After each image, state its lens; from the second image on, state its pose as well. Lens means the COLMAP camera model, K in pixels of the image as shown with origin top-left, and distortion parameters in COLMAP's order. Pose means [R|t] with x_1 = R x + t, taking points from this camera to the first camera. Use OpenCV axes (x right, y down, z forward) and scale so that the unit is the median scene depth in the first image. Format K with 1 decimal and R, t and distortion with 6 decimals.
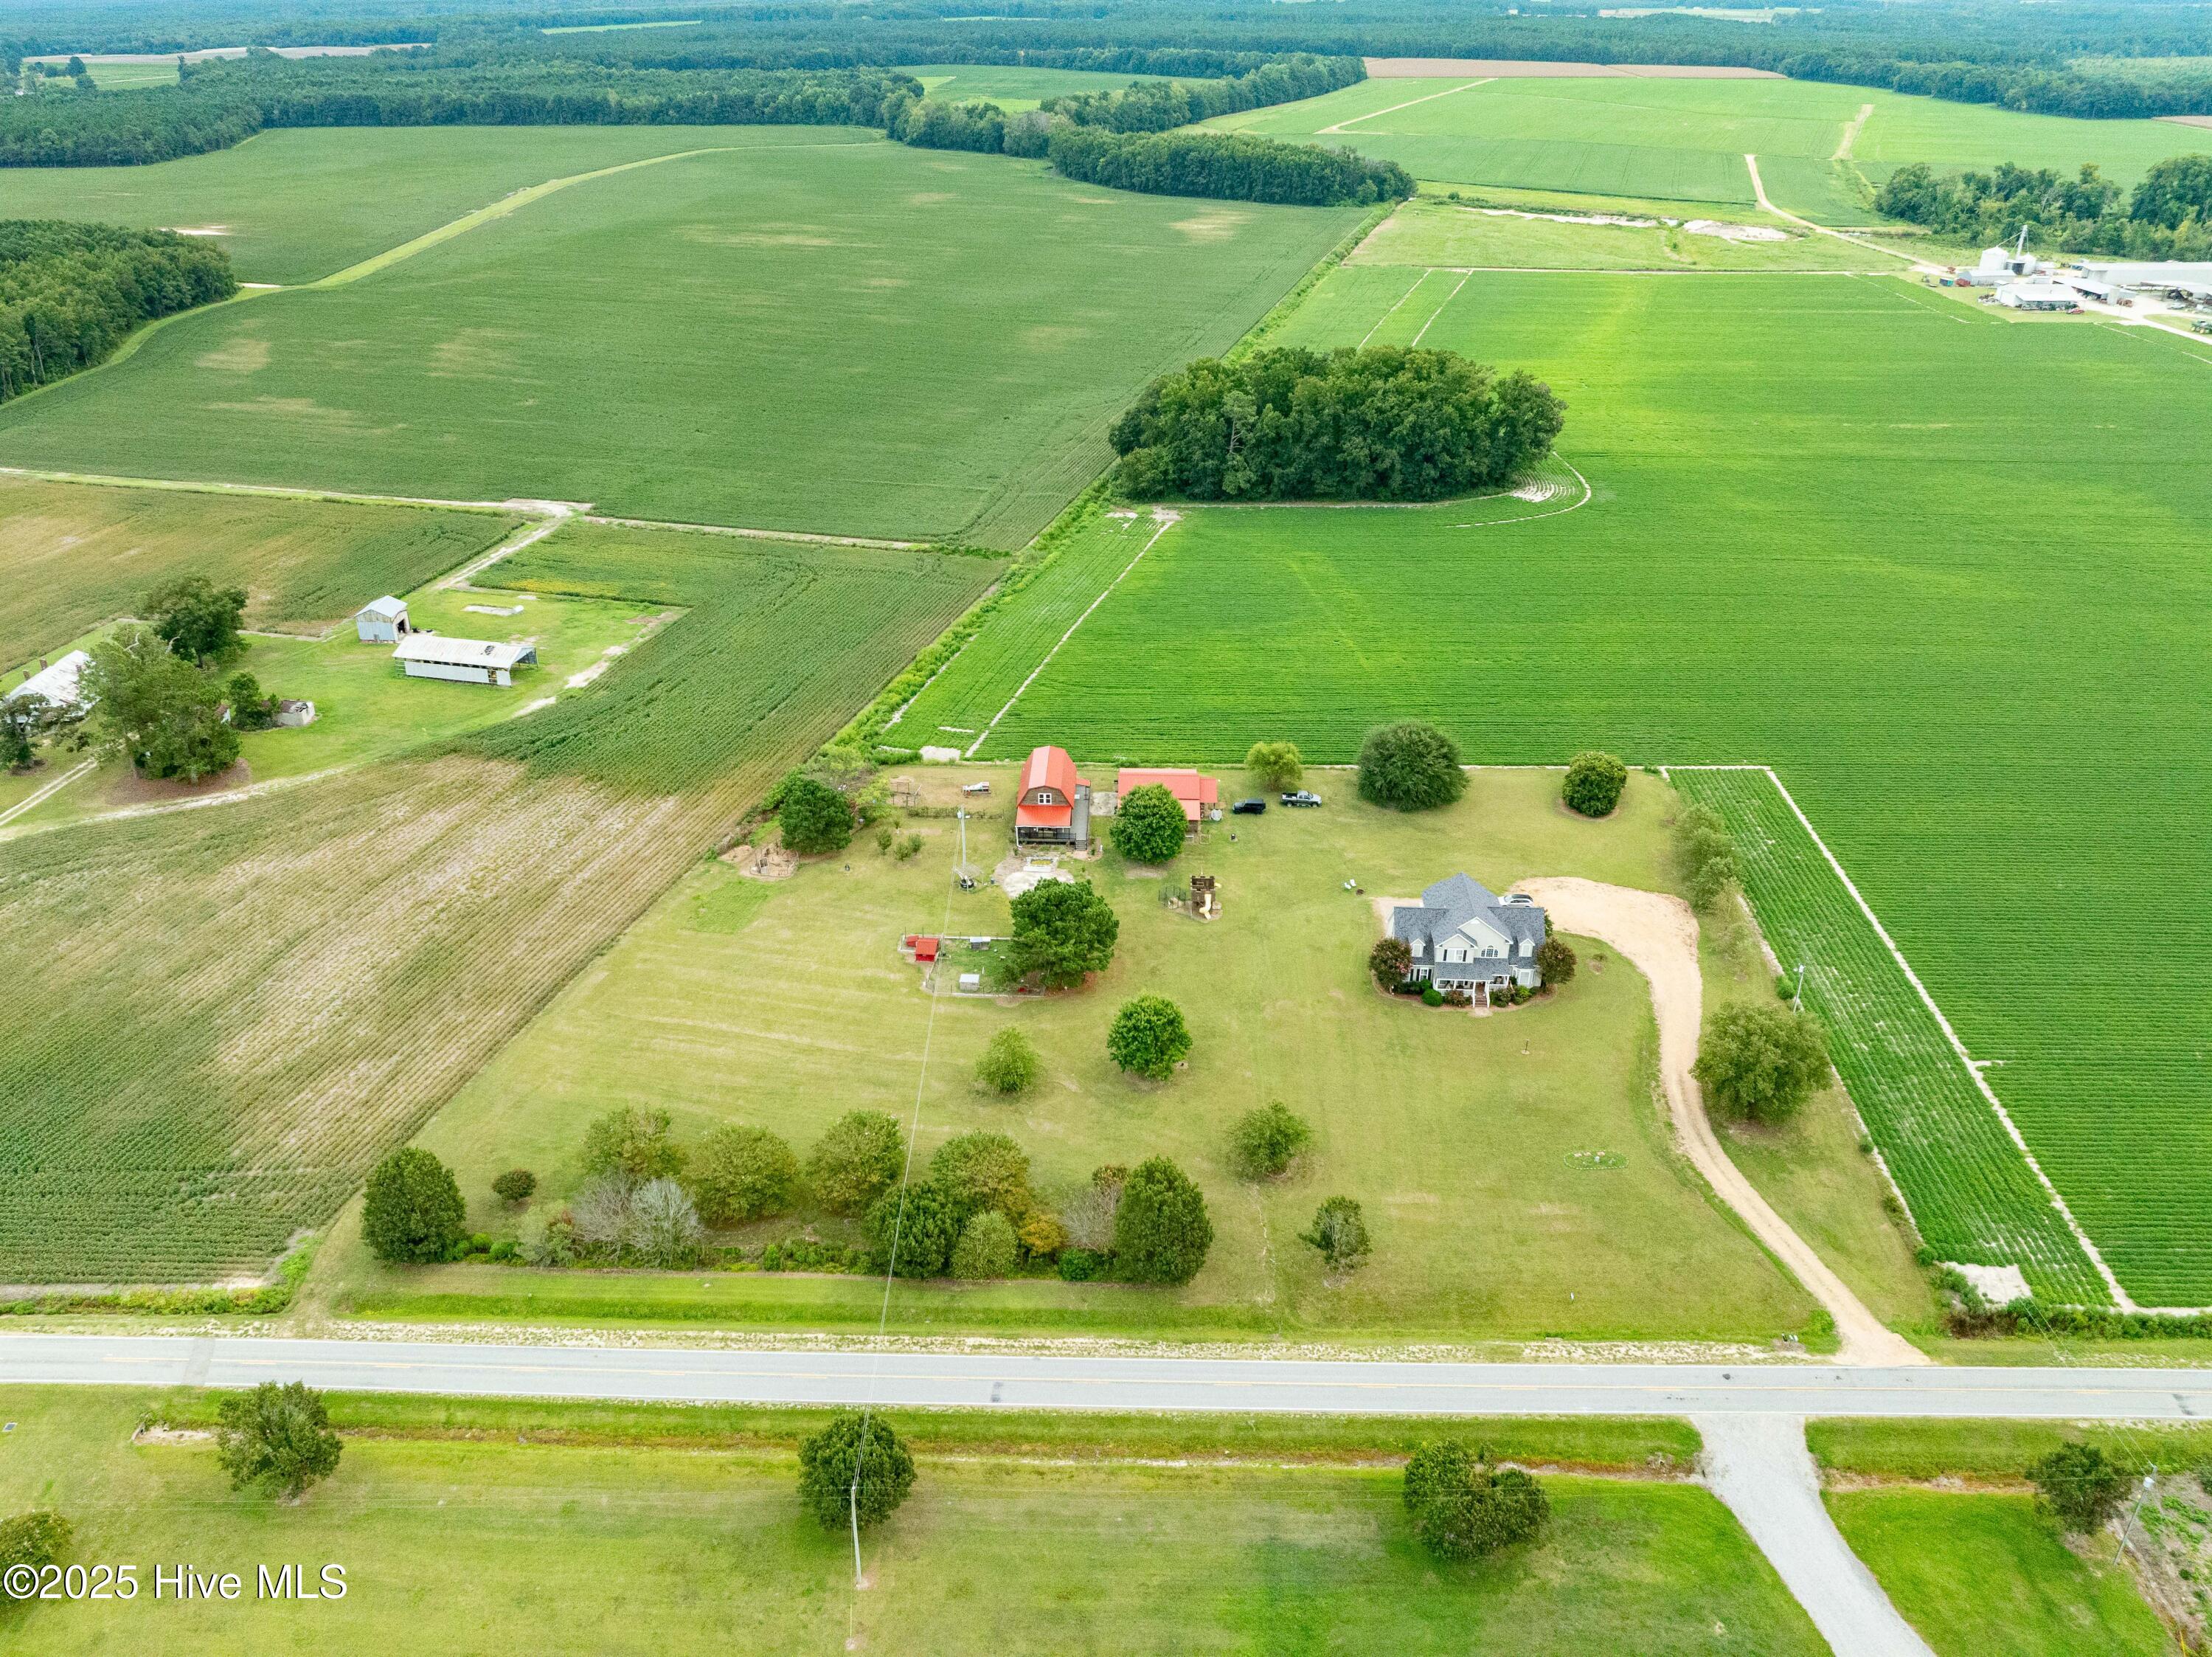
lens RADIAL K [[1645.6, 0, 1056.4], [0, 1645.6, 791.9], [0, 0, 1]] dist [-0.037764, -0.000668]
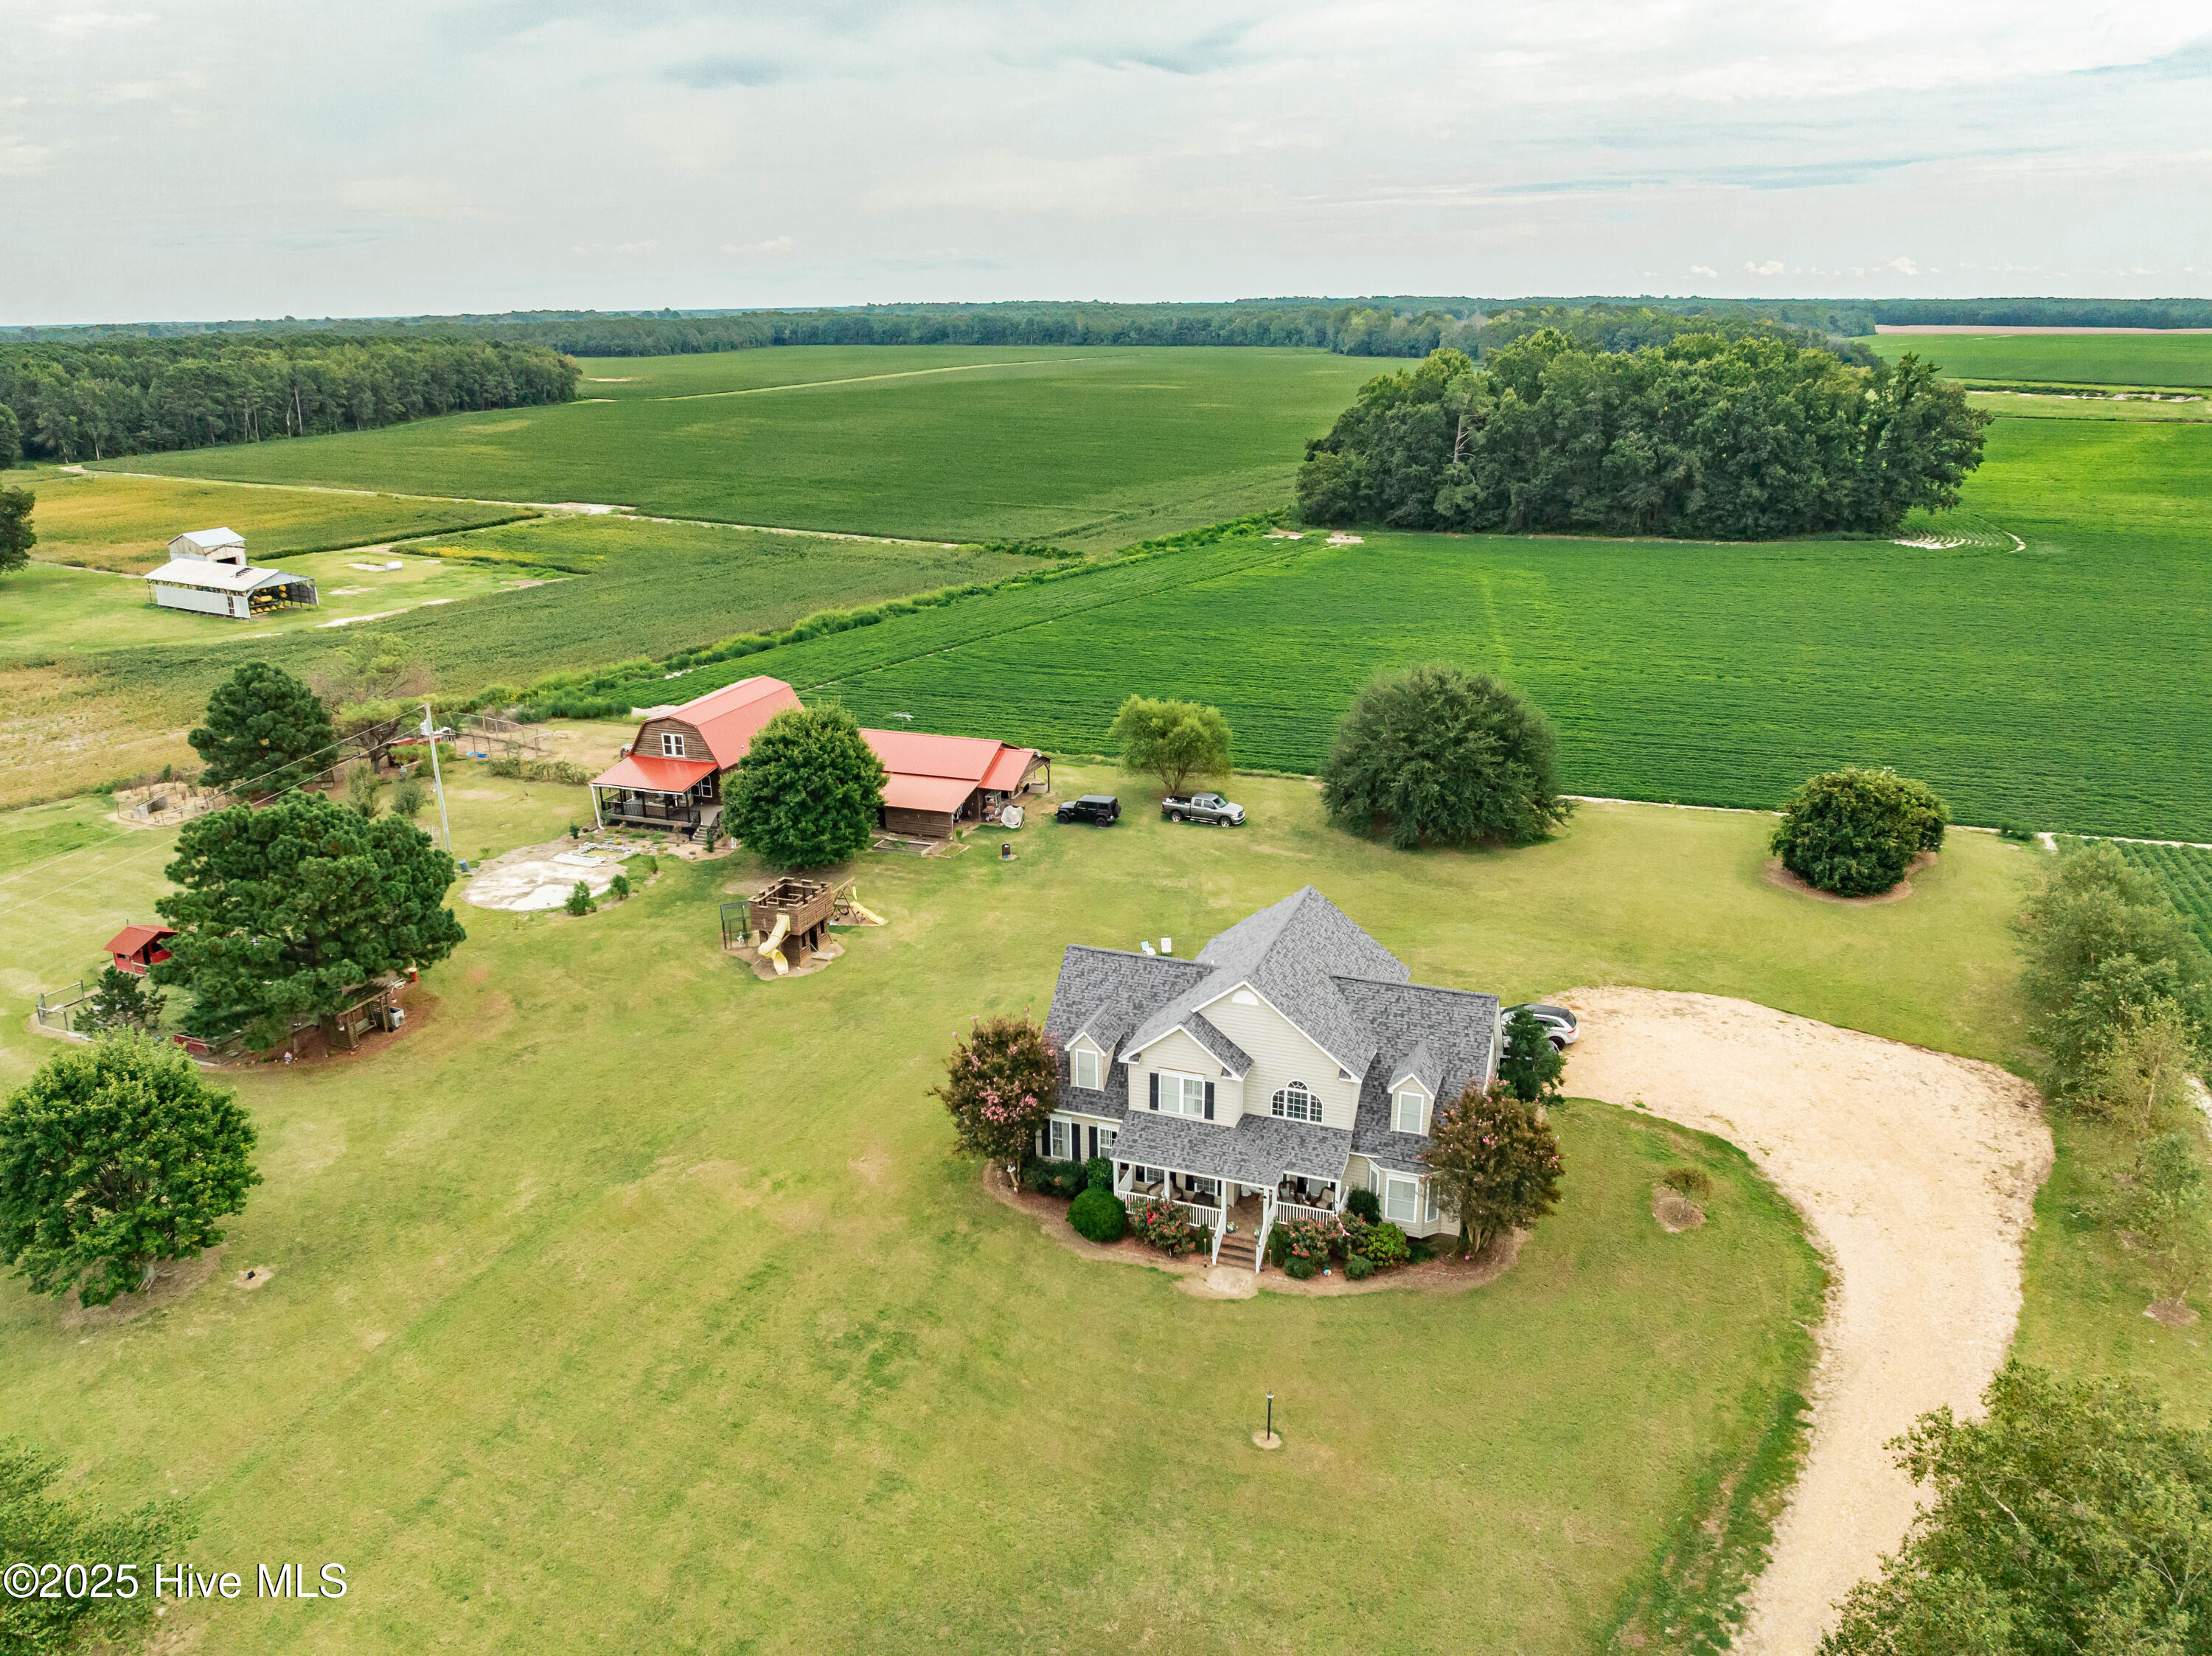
lens RADIAL K [[1563.4, 0, 1116.2], [0, 1563.4, 820.7], [0, 0, 1]] dist [-0.037678, -0.002150]
pose [[0.958183, 0.086499, -0.272768, 0.249595], [-0.125473, 0.983699, -0.128814, 0.069958], [0.257179, 0.157653, 0.953417, 0.551963]]
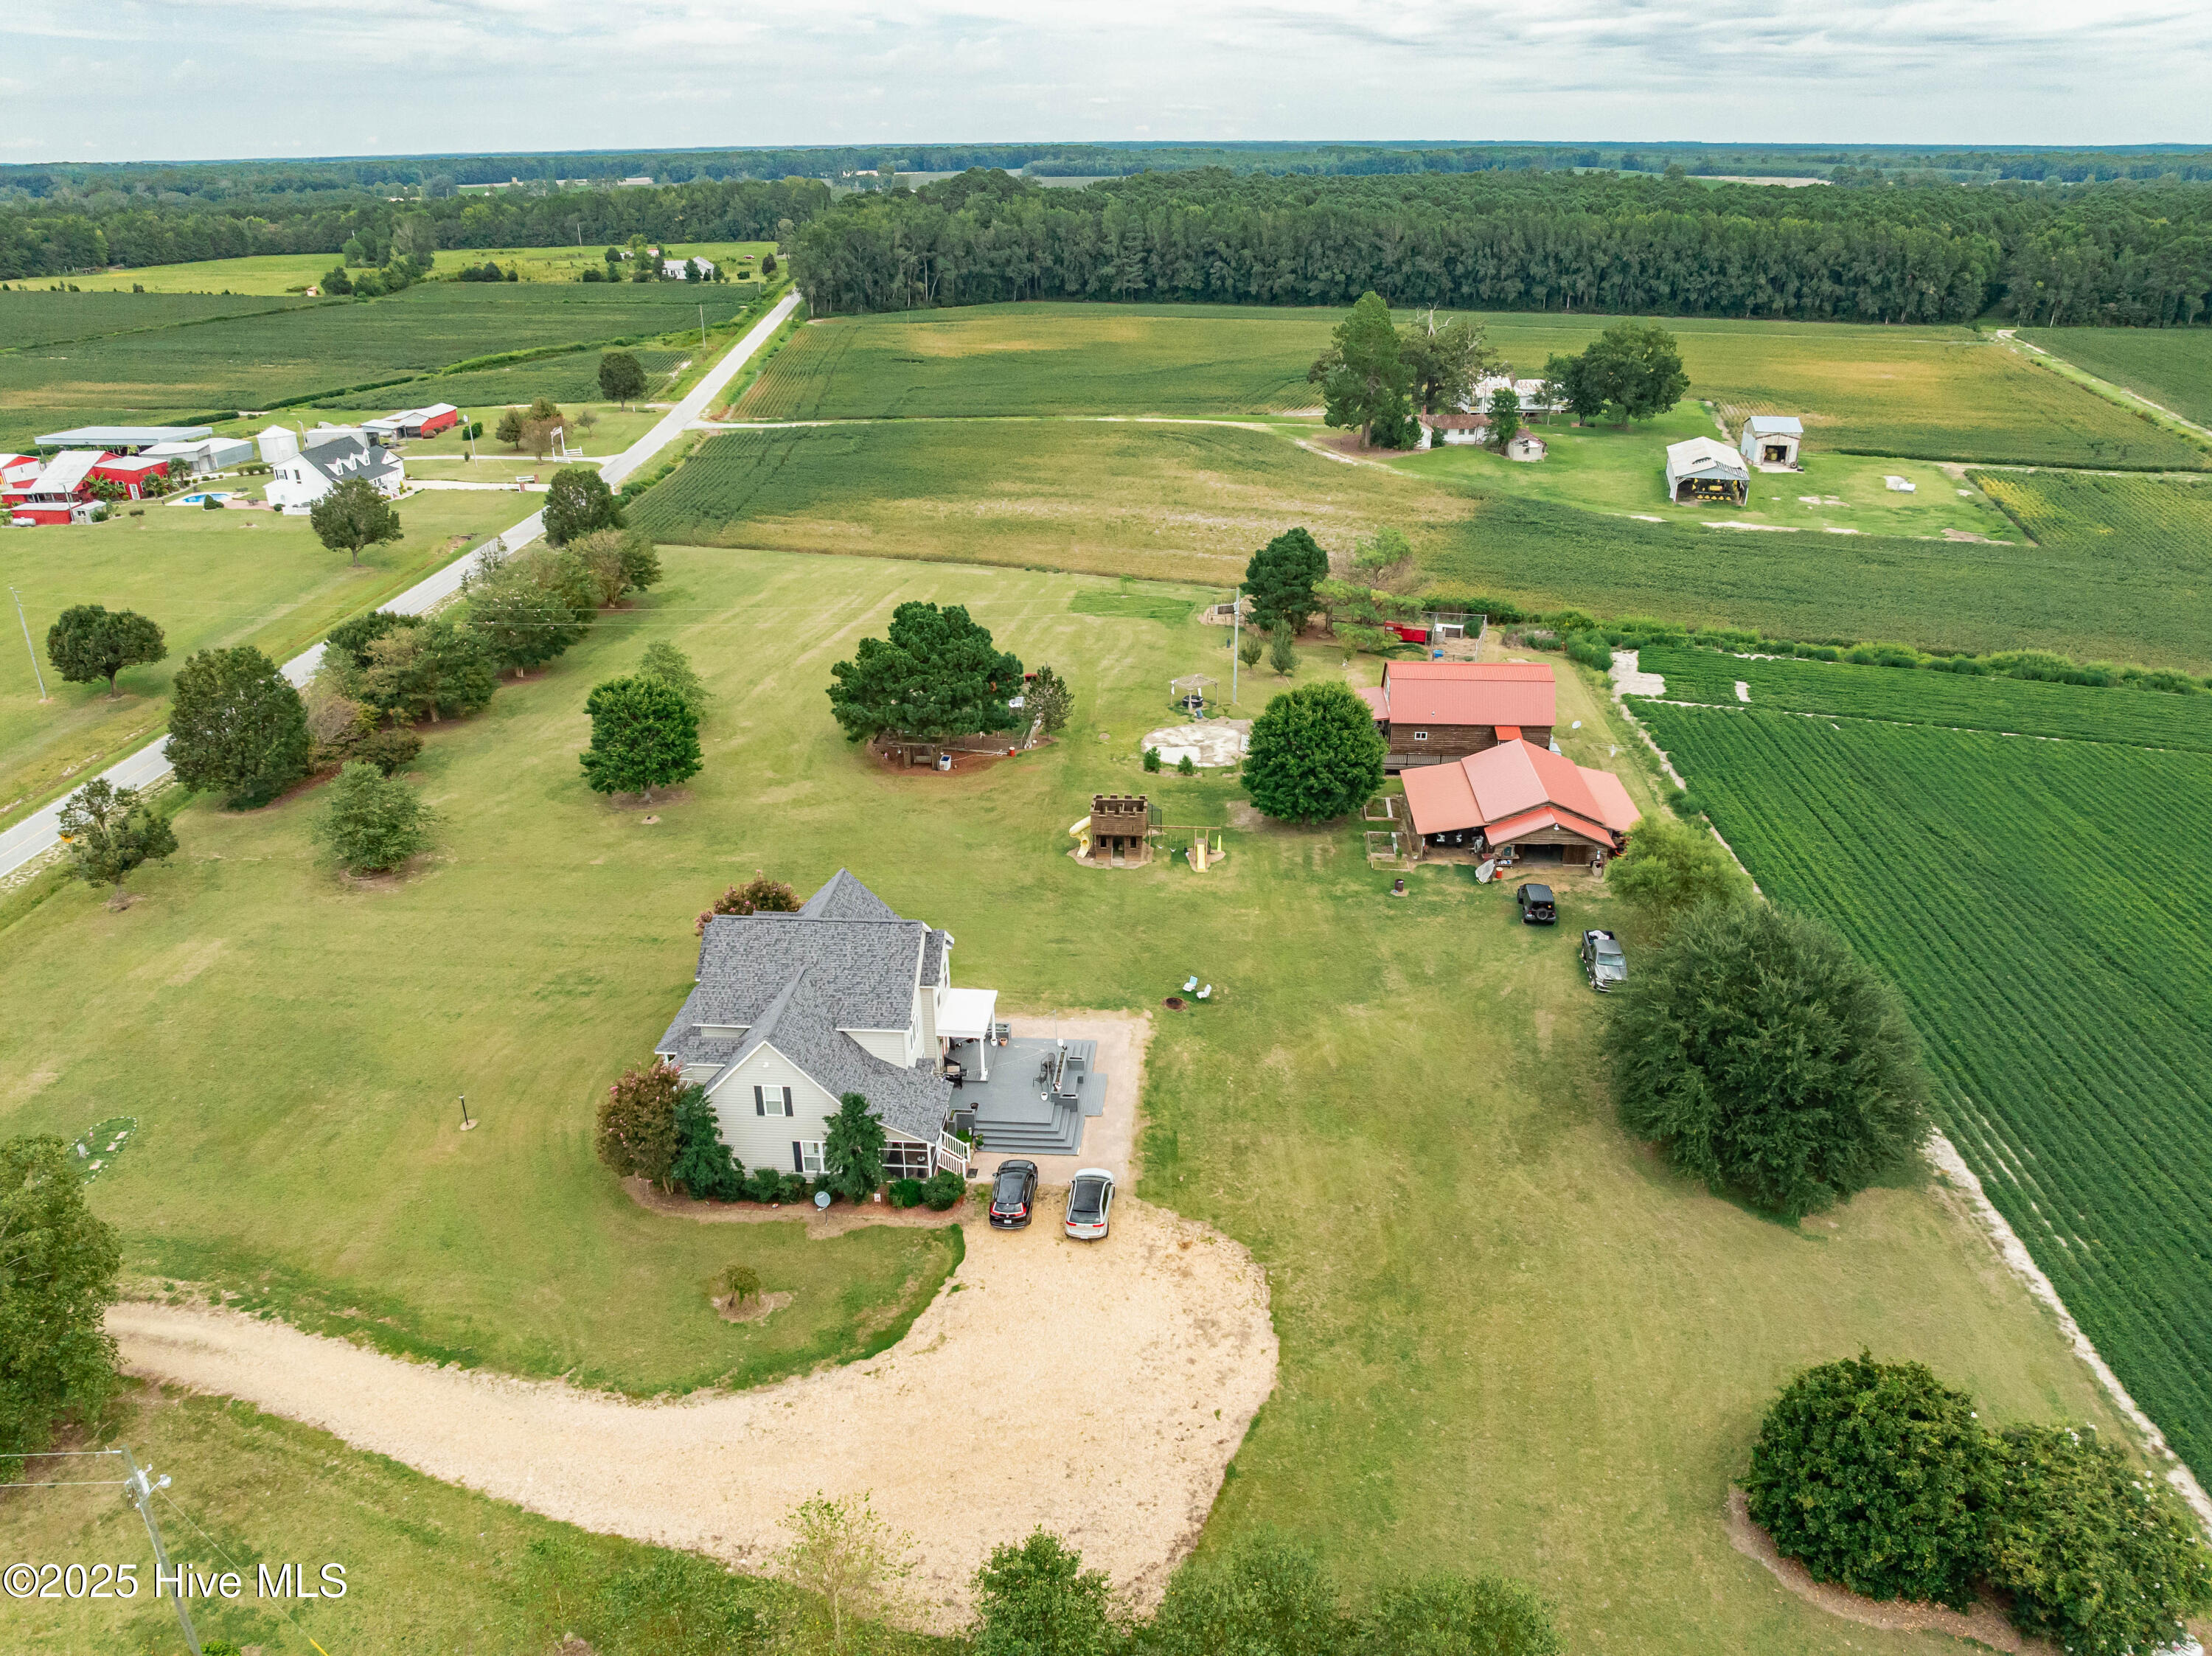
lens RADIAL K [[1563.4, 0, 1116.2], [0, 1563.4, 820.7], [0, 0, 1]] dist [-0.037678, -0.002150]
pose [[-0.009527, 0.409086, -0.912446, 0.488258], [-0.450827, 0.812730, 0.369086, -0.110813], [0.892561, 0.414872, 0.176684, 0.802409]]
